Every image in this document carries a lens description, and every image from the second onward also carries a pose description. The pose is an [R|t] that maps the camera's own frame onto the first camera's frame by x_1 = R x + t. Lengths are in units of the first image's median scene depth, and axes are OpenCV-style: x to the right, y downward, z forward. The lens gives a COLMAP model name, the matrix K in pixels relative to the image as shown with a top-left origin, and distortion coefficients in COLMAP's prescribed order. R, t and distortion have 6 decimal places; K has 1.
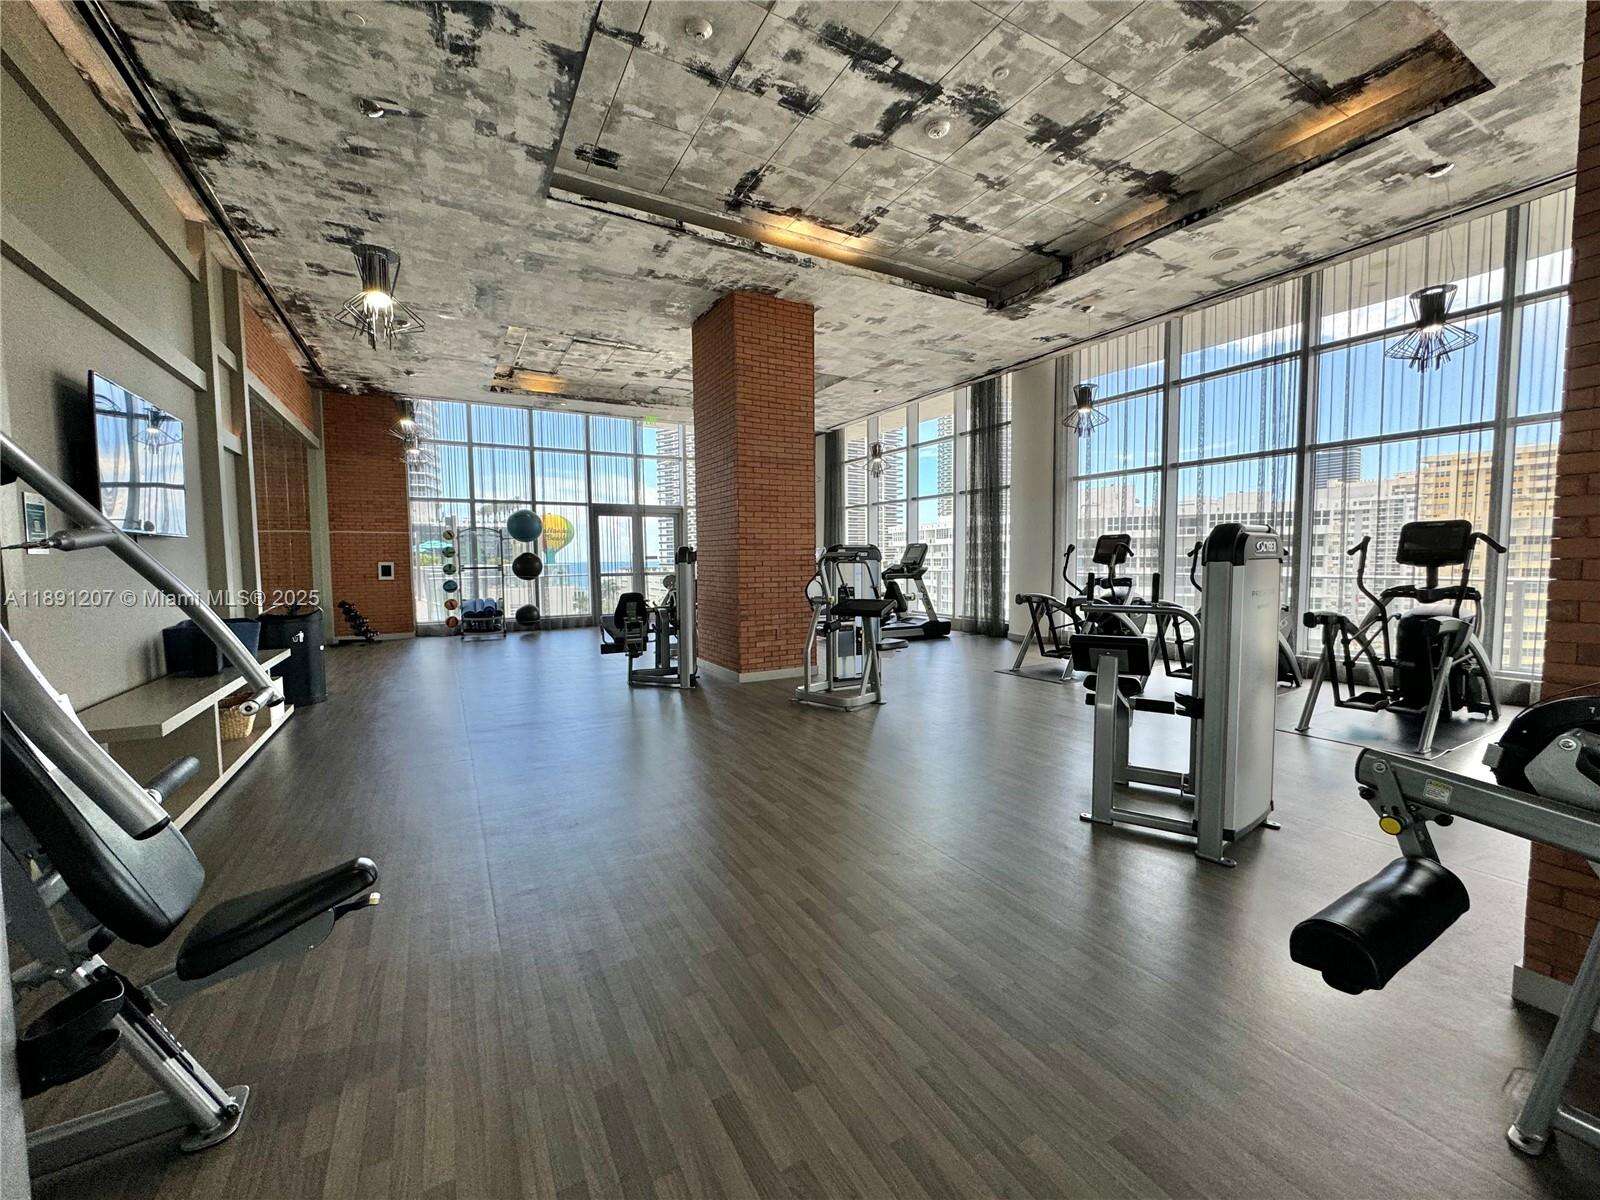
lens RADIAL K [[635.3, 0, 802.3], [0, 635.3, 602.6], [0, 0, 1]] dist [0.001240, -0.000139]
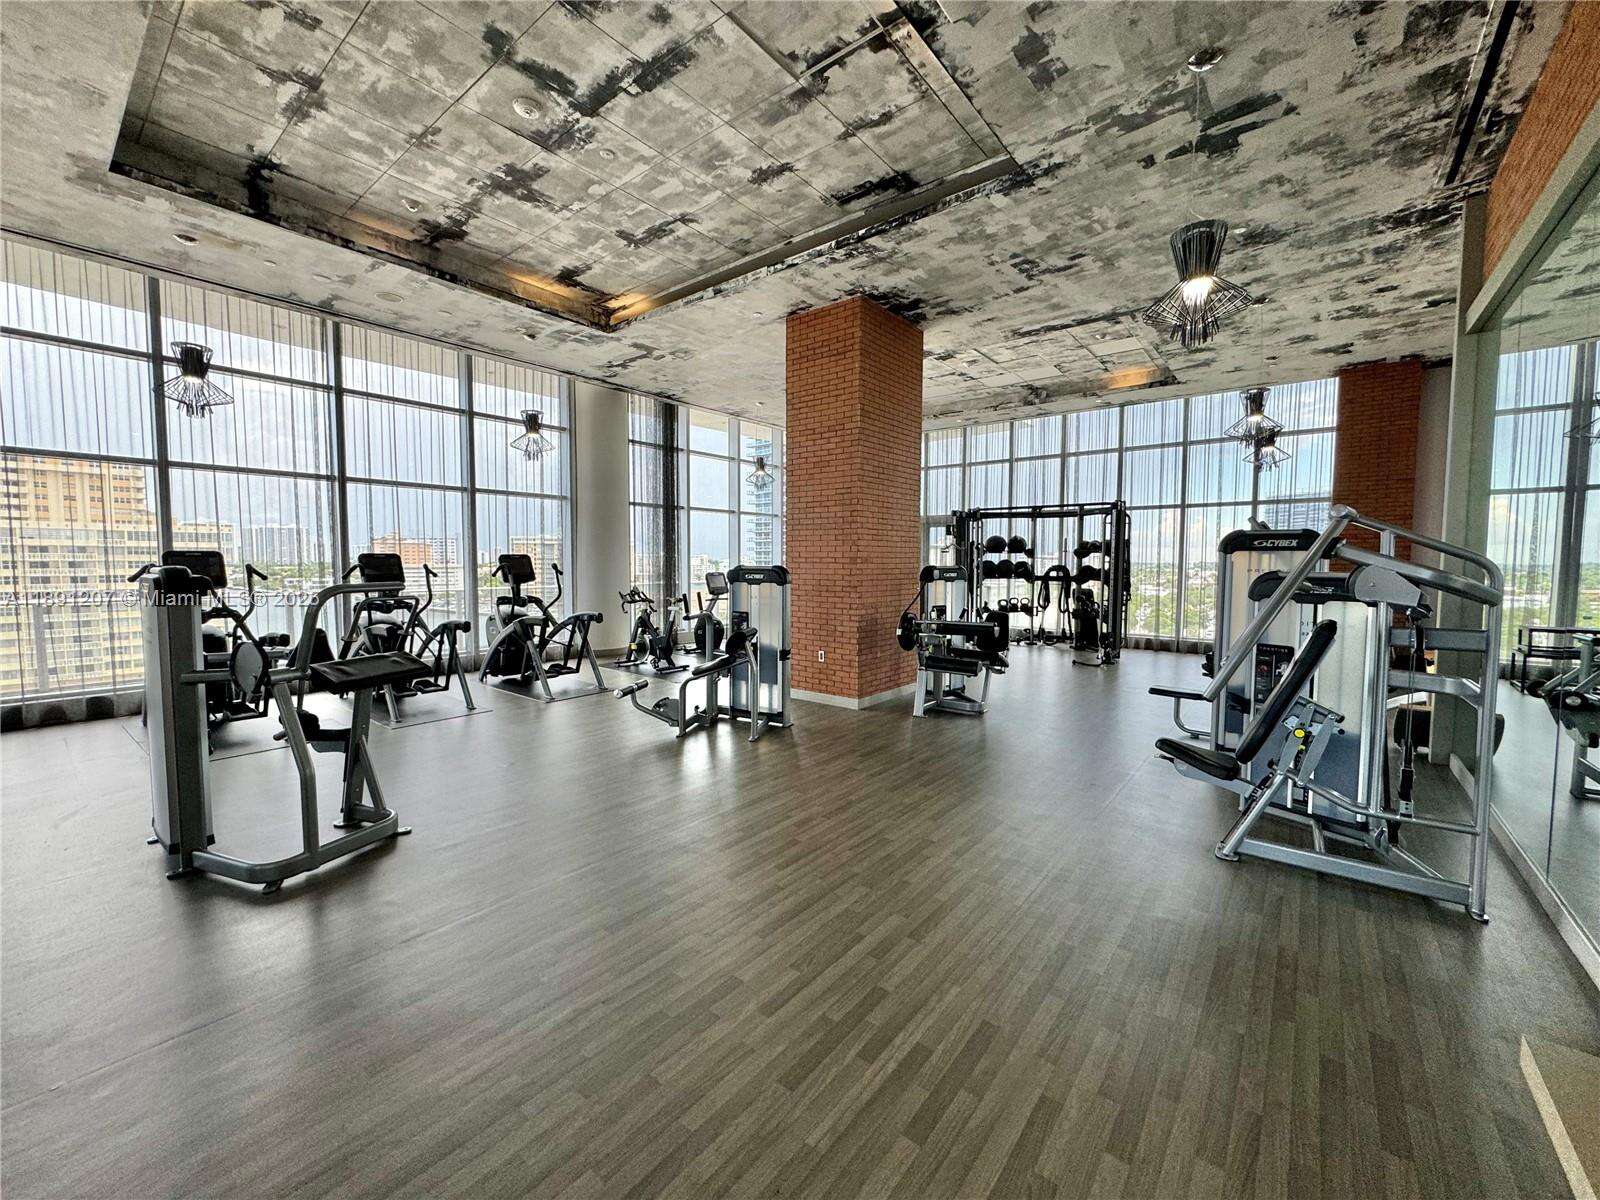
lens RADIAL K [[635.3, 0, 802.3], [0, 635.3, 602.6], [0, 0, 1]] dist [0.001240, -0.000139]
pose [[-0.360321, -0.047102, 0.931638, -0.782224], [0.065286, 0.995002, 0.075556, -0.093108], [-0.930541, 0.088047, -0.355445, 1.005136]]
